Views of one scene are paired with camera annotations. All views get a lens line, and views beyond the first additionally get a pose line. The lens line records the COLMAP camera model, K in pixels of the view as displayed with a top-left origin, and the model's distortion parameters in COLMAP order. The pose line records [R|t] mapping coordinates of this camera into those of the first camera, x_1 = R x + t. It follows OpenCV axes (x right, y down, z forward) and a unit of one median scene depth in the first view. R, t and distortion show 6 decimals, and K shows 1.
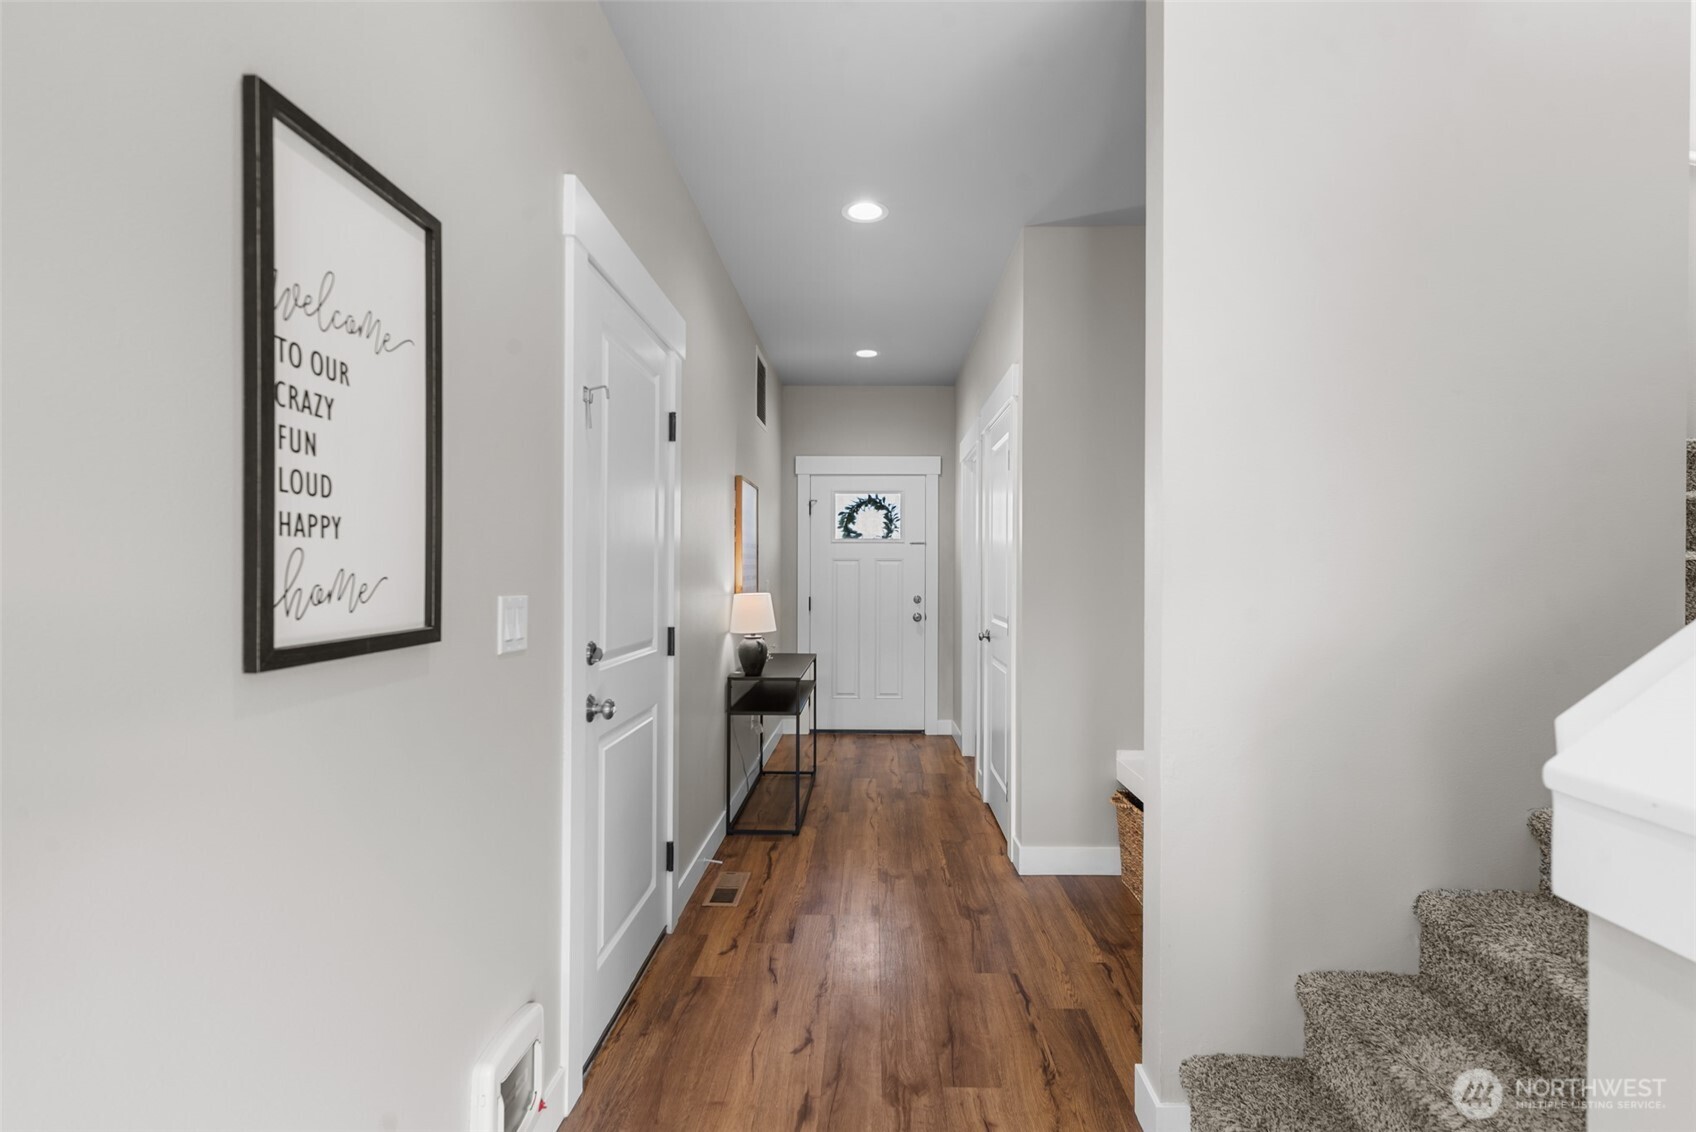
lens RADIAL K [[793.1, 0, 850.8], [0, 793.1, 572.4], [0, 0, 1]] dist [-0.002863, -0.000277]
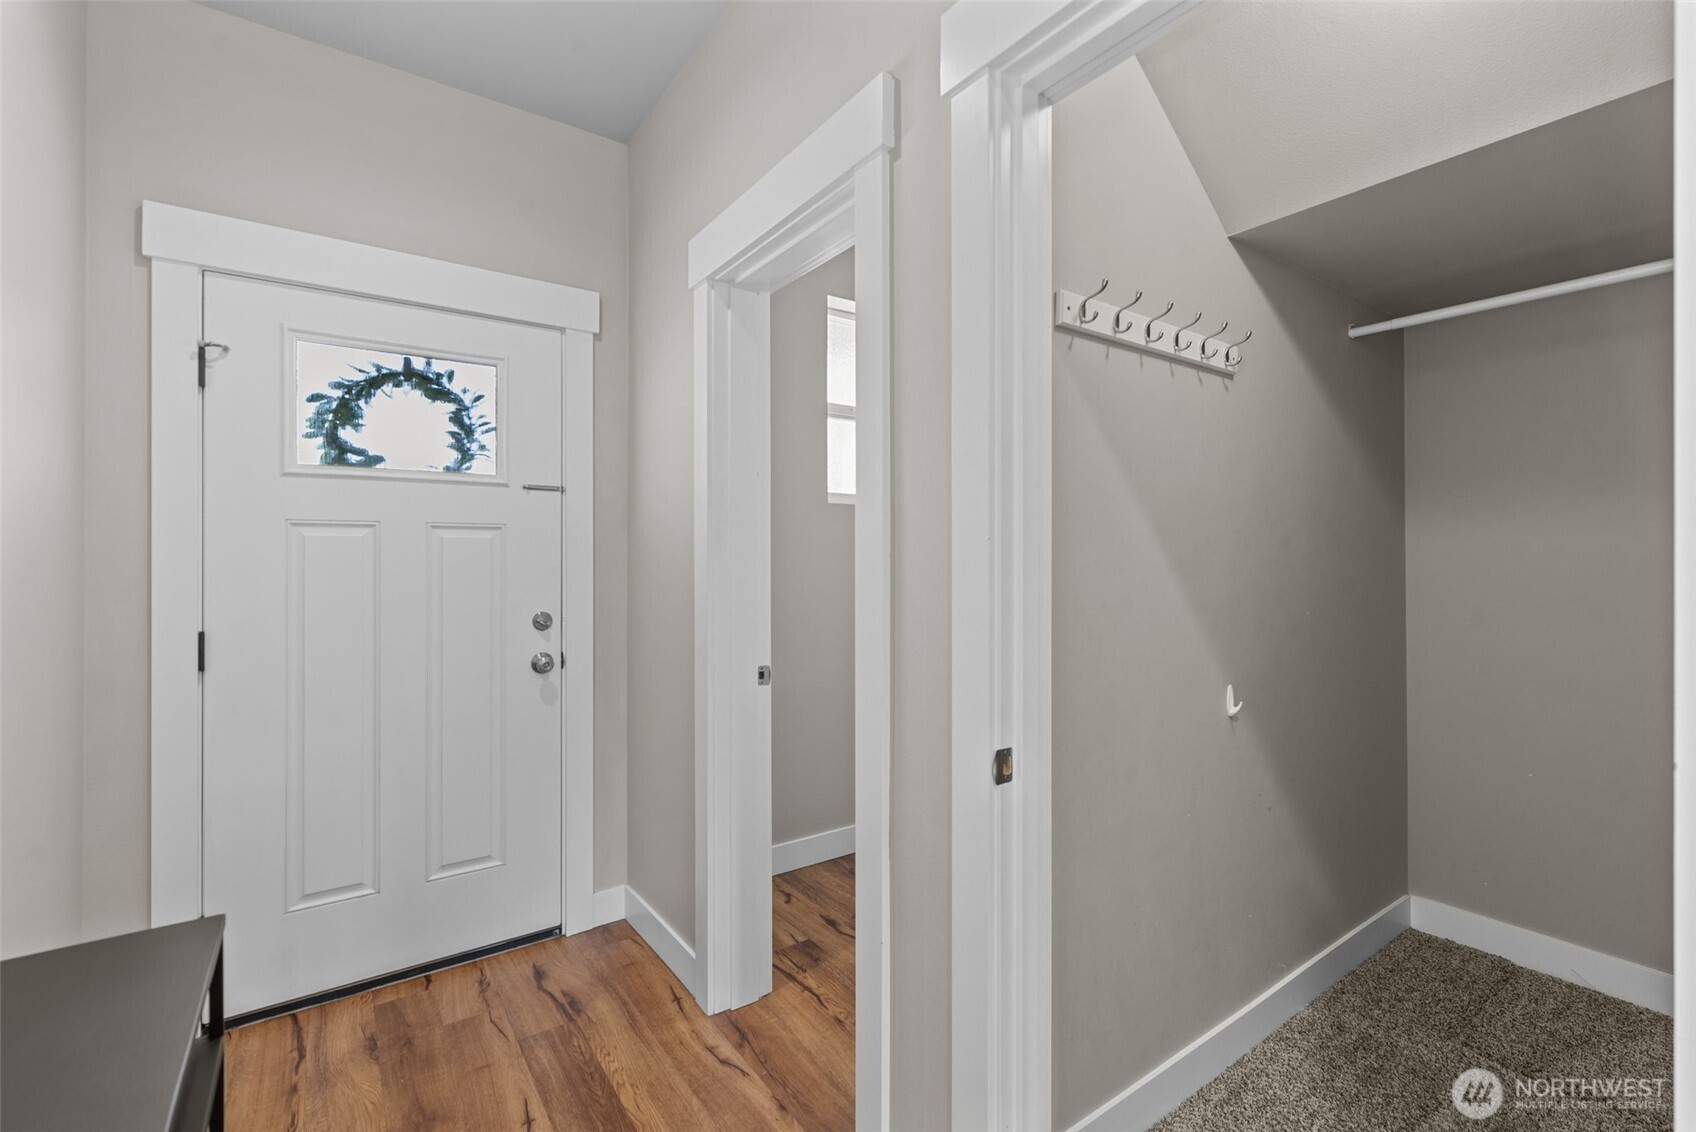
lens RADIAL K [[744.8, 0, 855.5], [0, 744.8, 554.5], [0, 0, 1]] dist [0.003533, 0.000428]
pose [[0.765614, -0.002213, 0.643297, -0.043518], [-0.000508, 0.999992, 0.004044, -0.003276], [-0.643300, -0.003423, 0.765606, 0.578797]]
